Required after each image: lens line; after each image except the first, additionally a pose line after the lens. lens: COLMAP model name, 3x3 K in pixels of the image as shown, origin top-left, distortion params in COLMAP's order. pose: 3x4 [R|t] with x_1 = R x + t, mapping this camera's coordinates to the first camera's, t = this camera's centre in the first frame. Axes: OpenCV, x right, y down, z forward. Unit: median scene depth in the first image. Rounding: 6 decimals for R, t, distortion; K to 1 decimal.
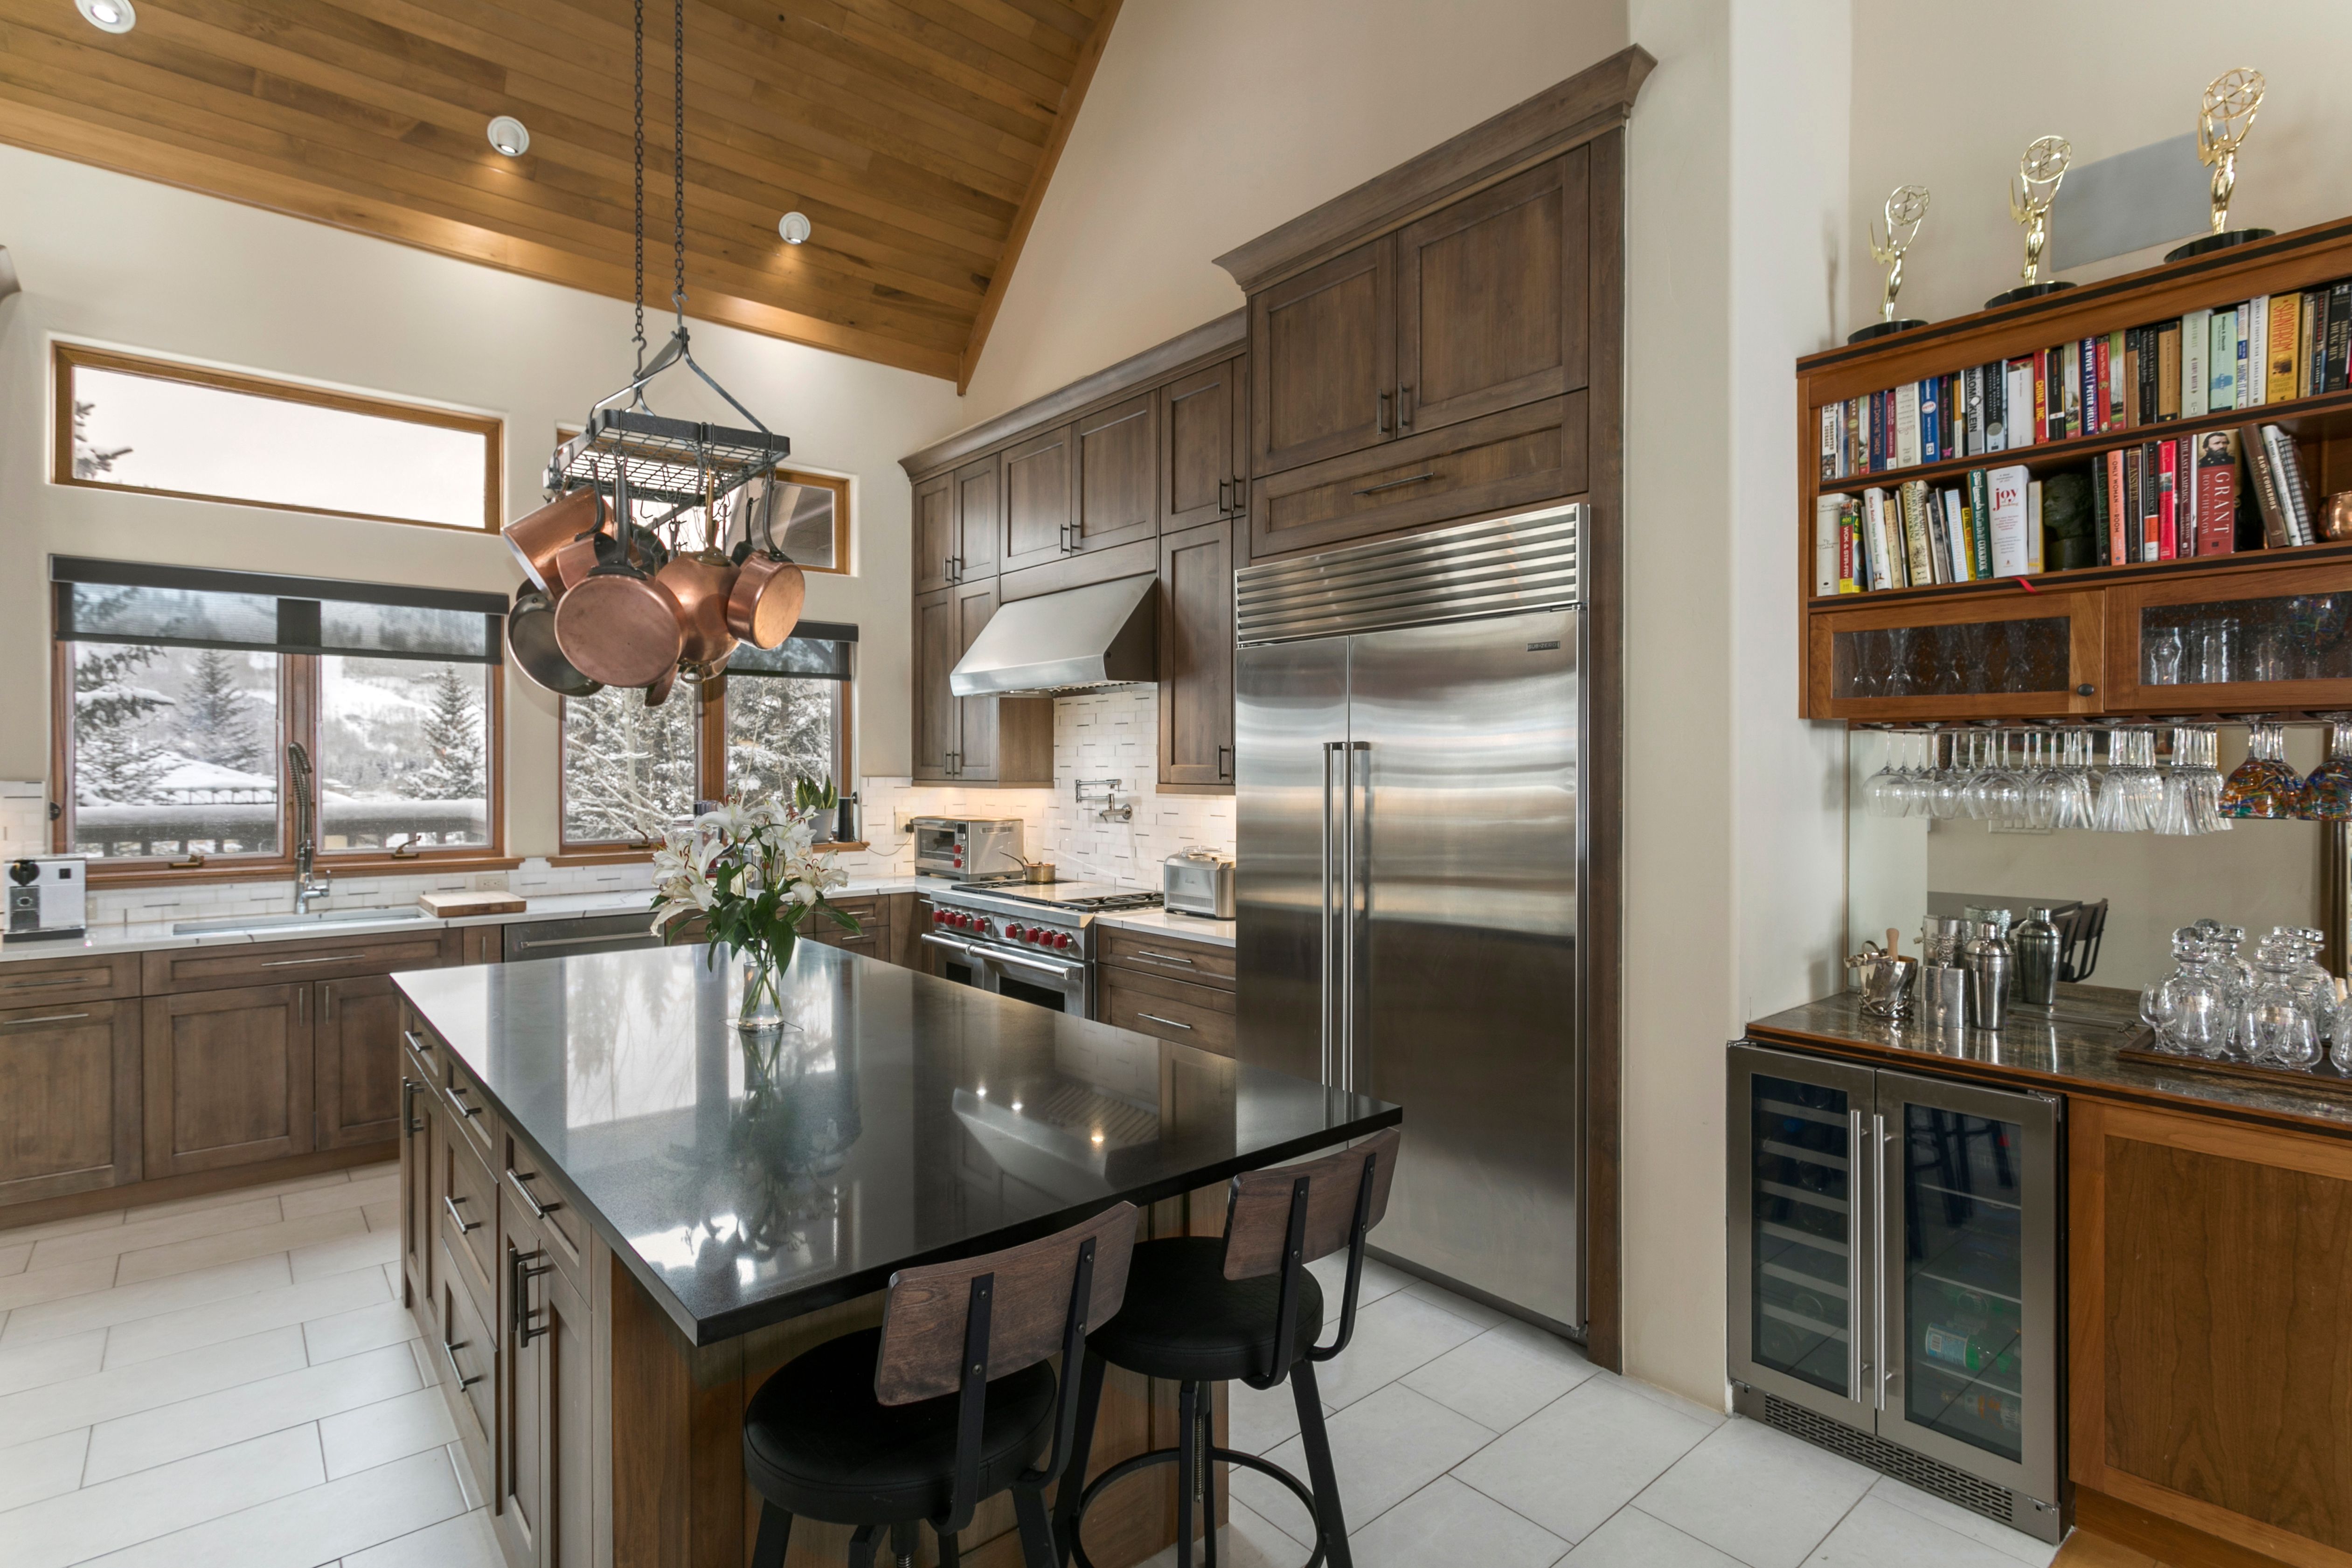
lens RADIAL K [[1145.1, 0, 1176.0], [0, 1145.1, 784.0], [0, 0, 1]] dist [0.000227, 0.000218]
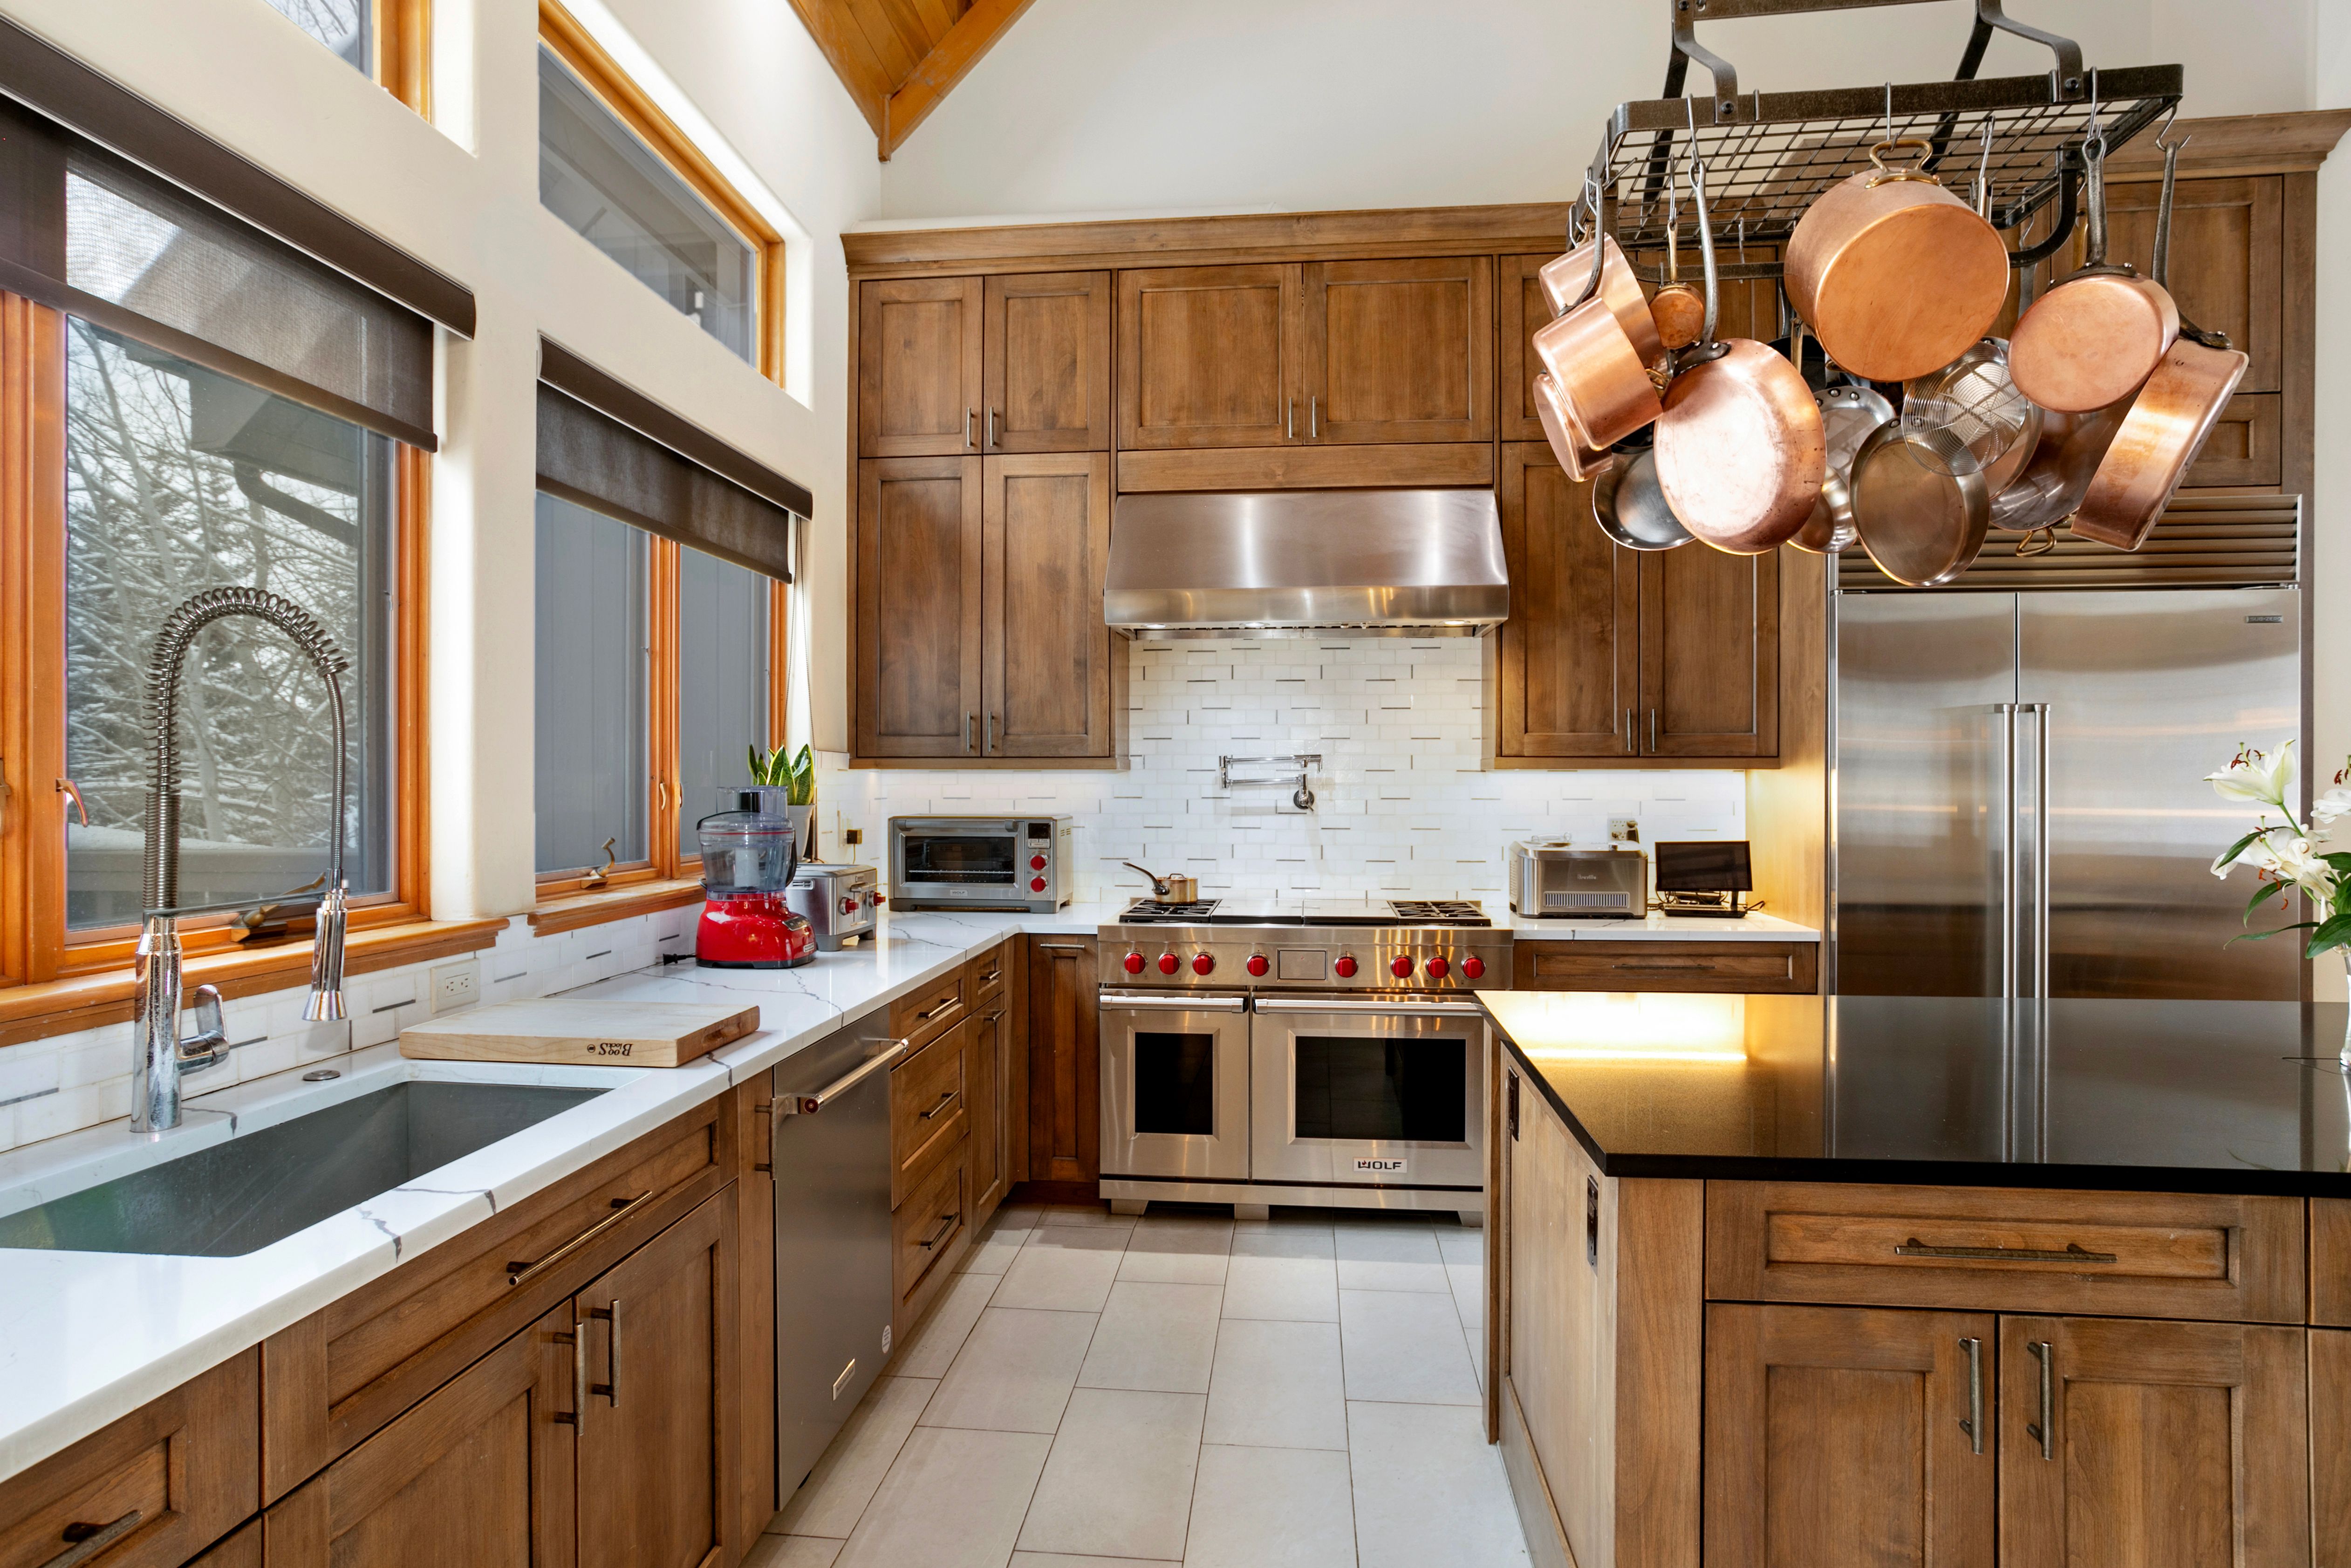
lens RADIAL K [[1293.9, 0, 1175.5], [0, 1293.9, 784.0], [0, 0, 1]] dist [0.002555, 0.001520]
pose [[0.722782, -0.002176, 0.691072, -1.639246], [0.008911, 0.999941, -0.006171, 0.045204], [-0.691018, 0.010619, 0.722759, 1.047960]]
